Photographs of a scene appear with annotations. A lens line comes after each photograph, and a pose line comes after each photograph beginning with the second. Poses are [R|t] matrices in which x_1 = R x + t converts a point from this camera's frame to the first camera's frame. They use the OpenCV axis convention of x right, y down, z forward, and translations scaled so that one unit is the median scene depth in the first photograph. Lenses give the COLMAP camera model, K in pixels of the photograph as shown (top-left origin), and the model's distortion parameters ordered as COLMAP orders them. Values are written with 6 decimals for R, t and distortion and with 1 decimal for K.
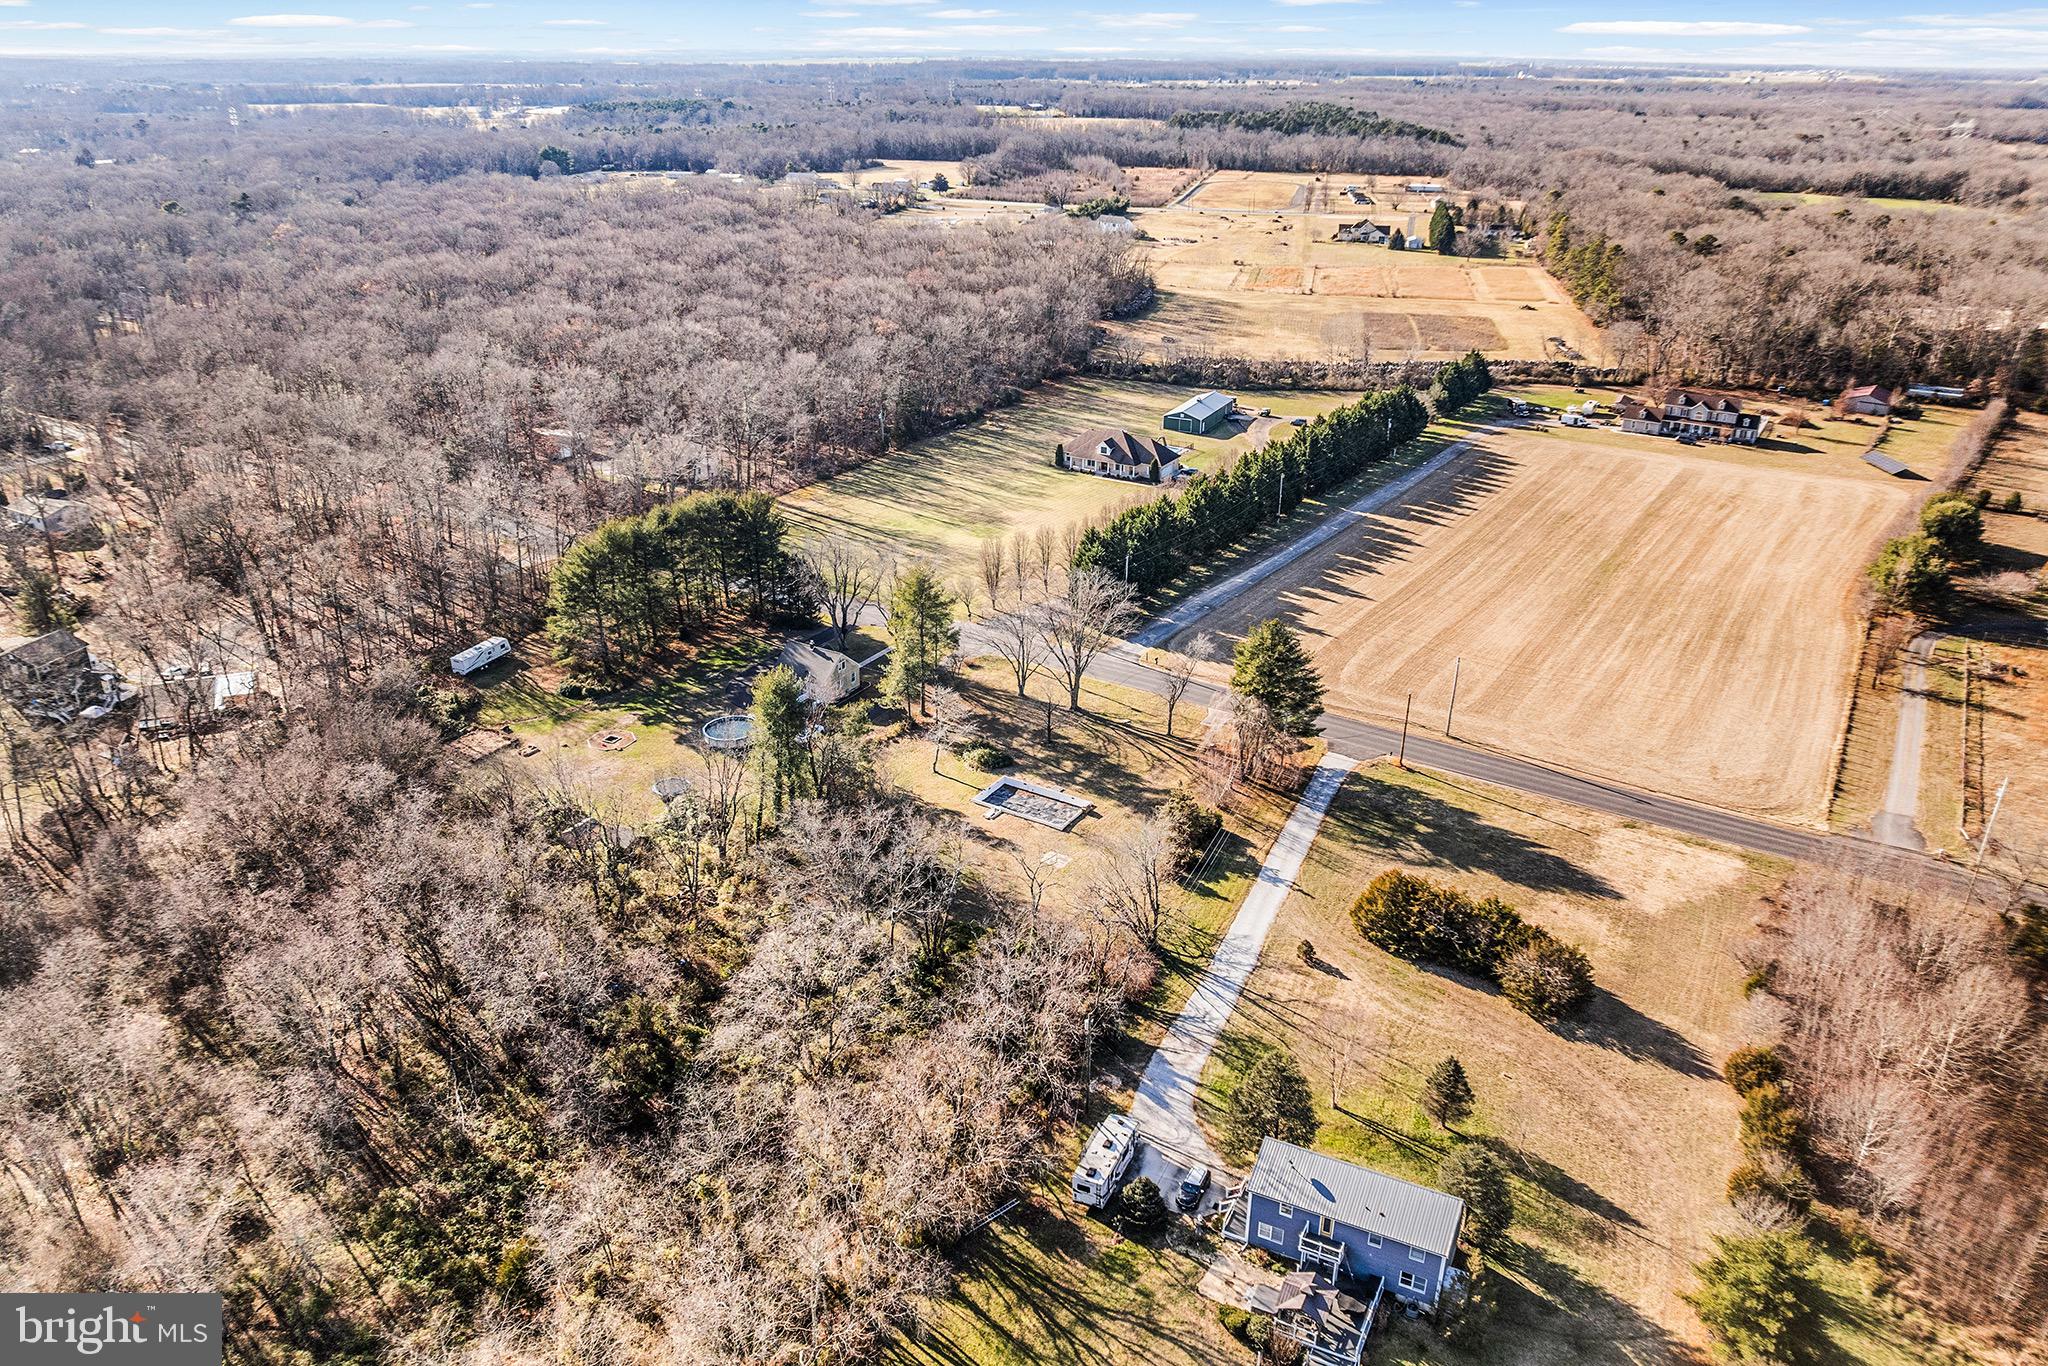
lens RADIAL K [[1432.7, 0, 1024.0], [0, 1432.7, 683.0], [0, 0, 1]] dist [-0.041670, 0.000268]
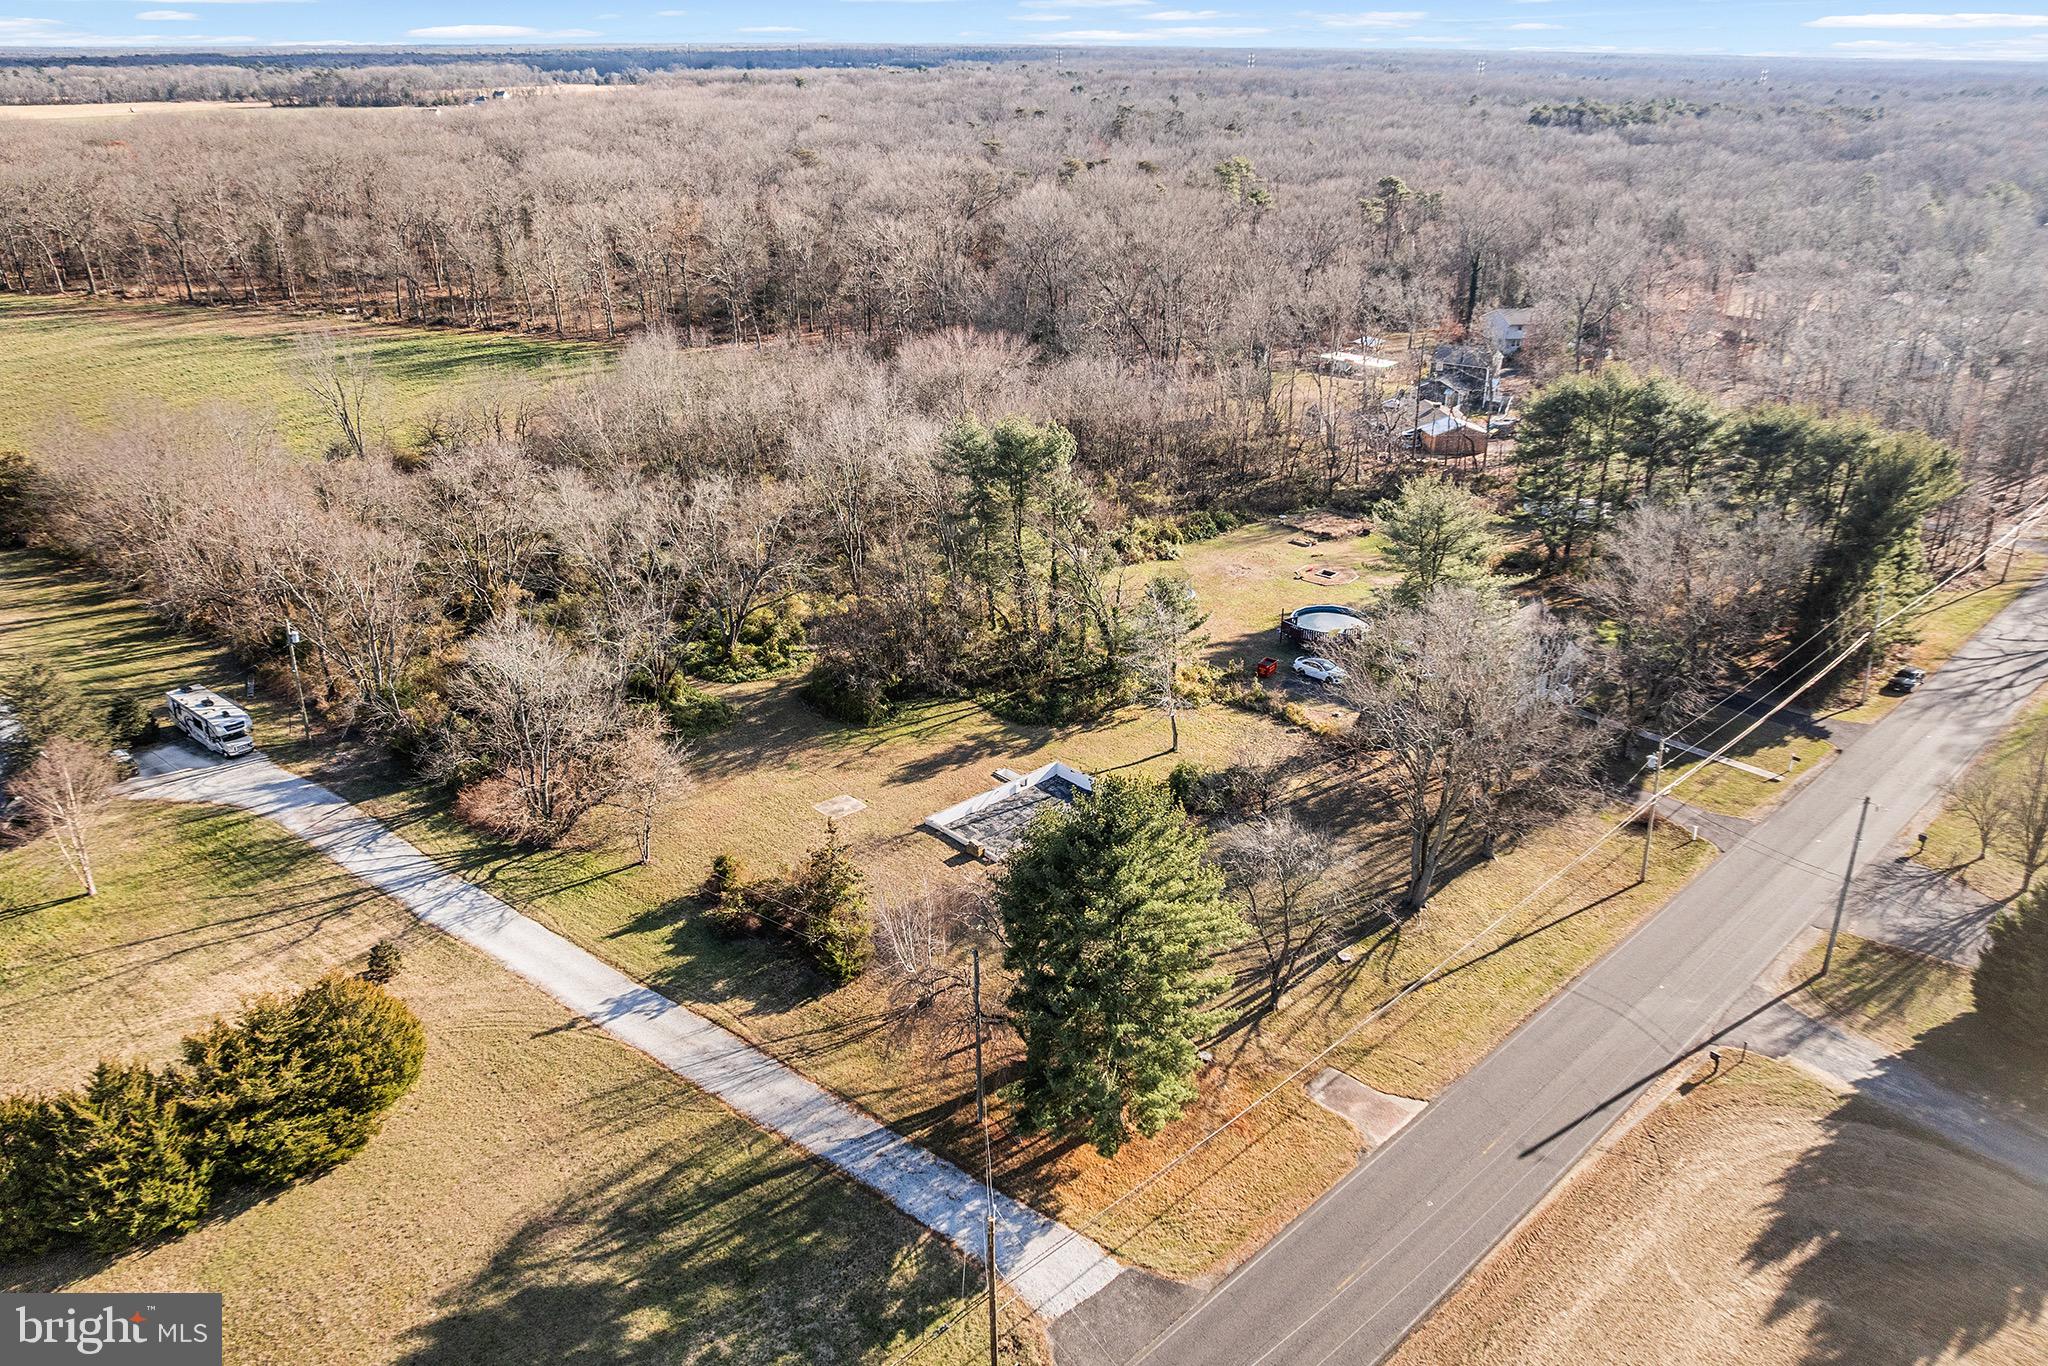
lens RADIAL K [[1432.7, 0, 1024.0], [0, 1432.7, 683.0], [0, 0, 1]] dist [-0.041670, 0.000268]
pose [[-0.250960, 0.385157, -0.888073, 0.293625], [-0.399336, 0.794533, 0.457437, -0.128253], [0.881788, 0.469438, -0.045589, 0.595827]]
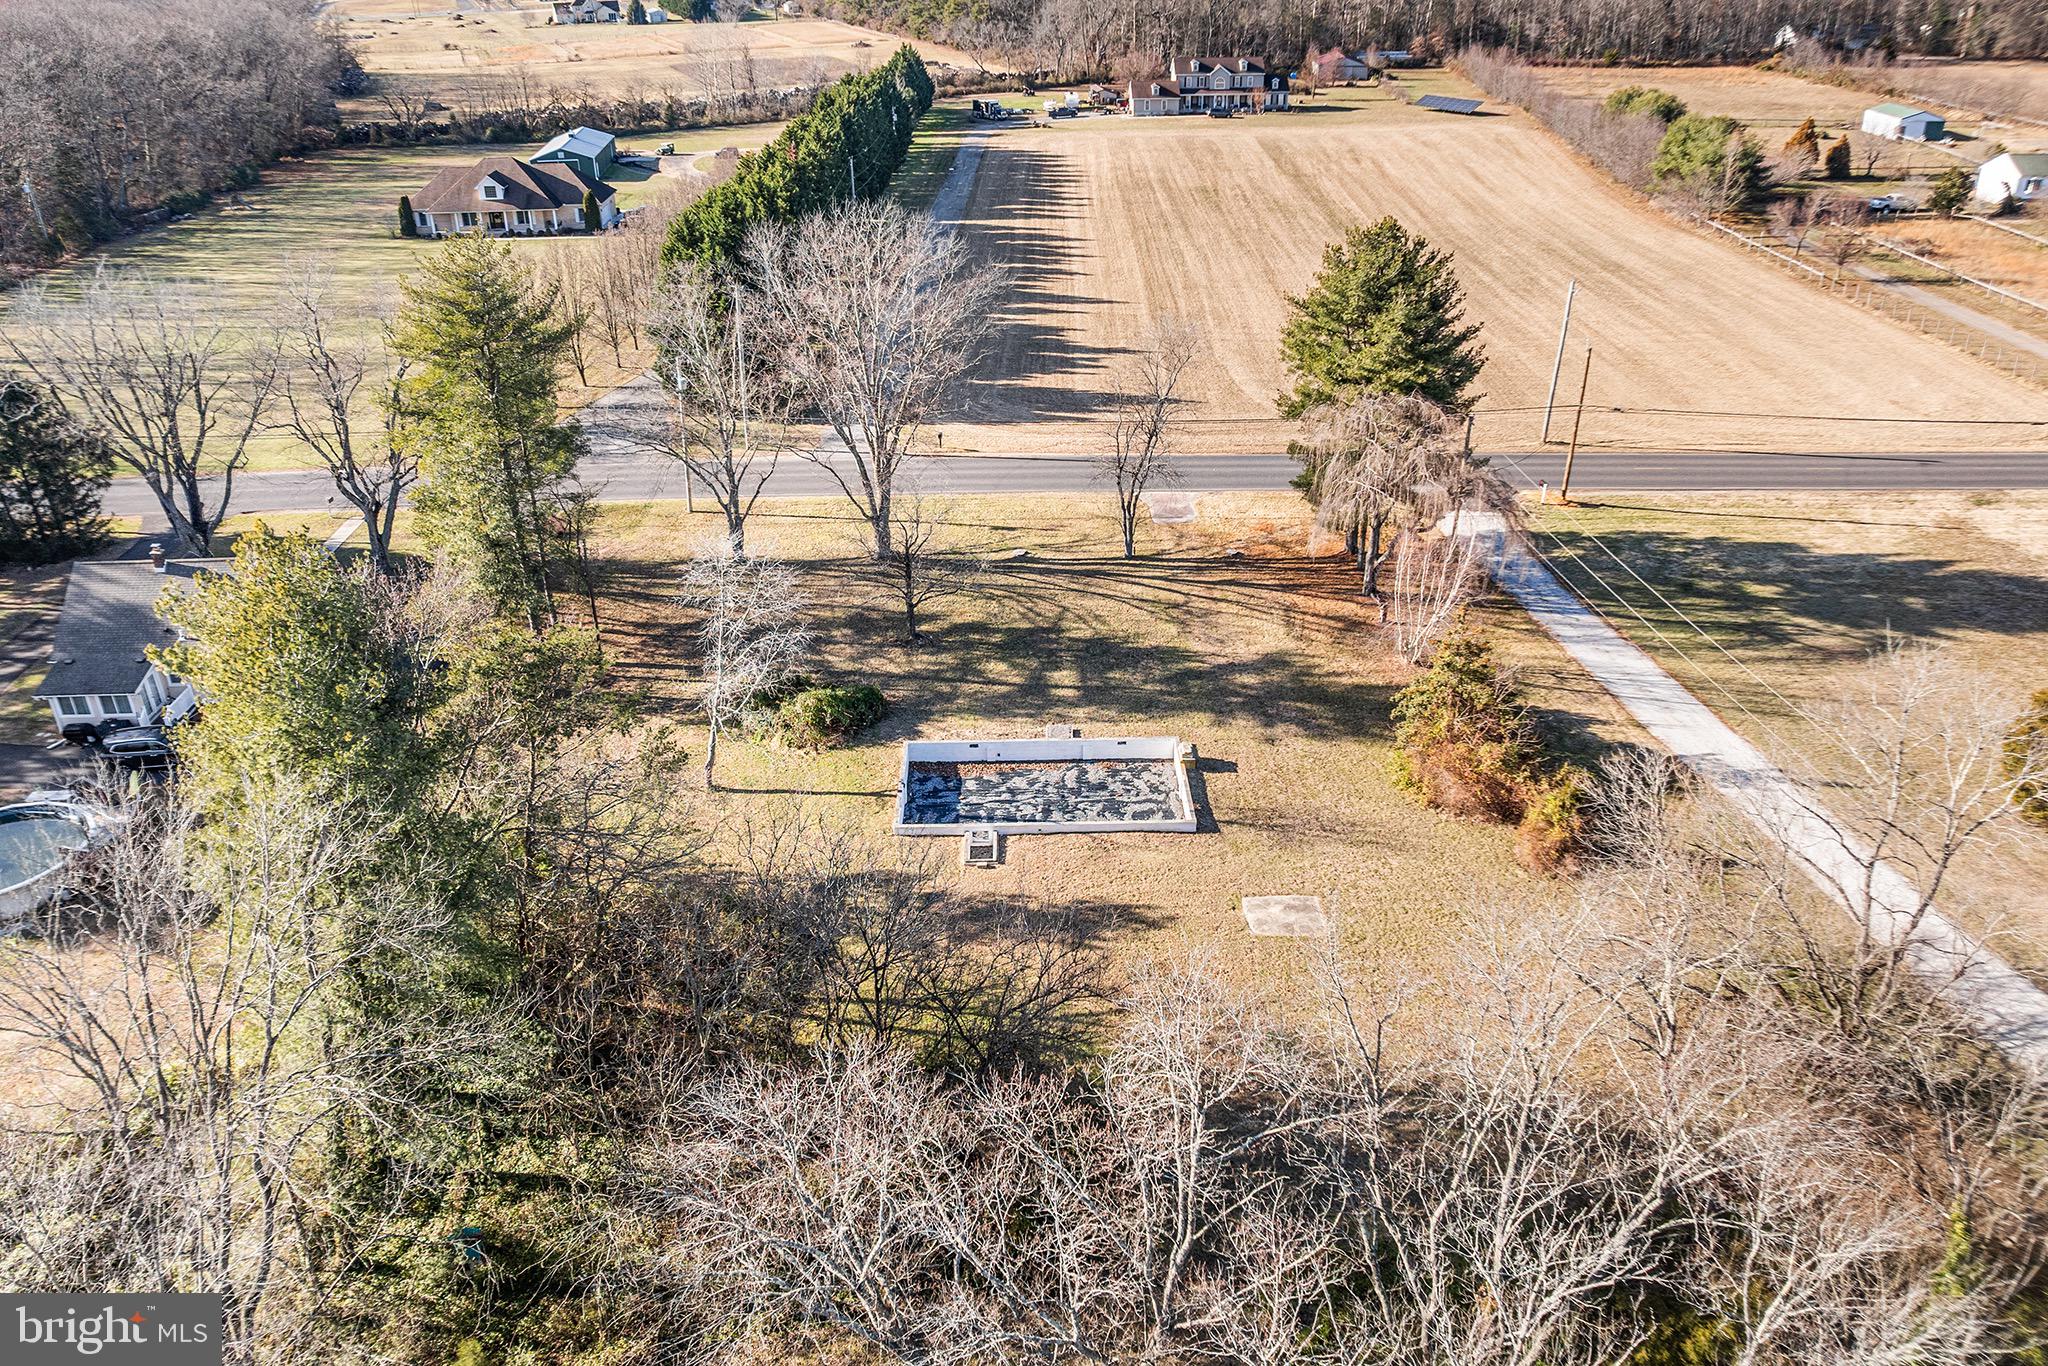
lens RADIAL K [[1500.6, 0, 1024.0], [0, 1500.6, 683.0], [0, 0, 1]] dist [-0.049793, -0.000402]
pose [[0.842772, -0.264326, 0.468900, -0.100772], [0.235522, 0.964391, 0.120328, 0.007176], [-0.484009, 0.009027, 0.875017, 0.398986]]
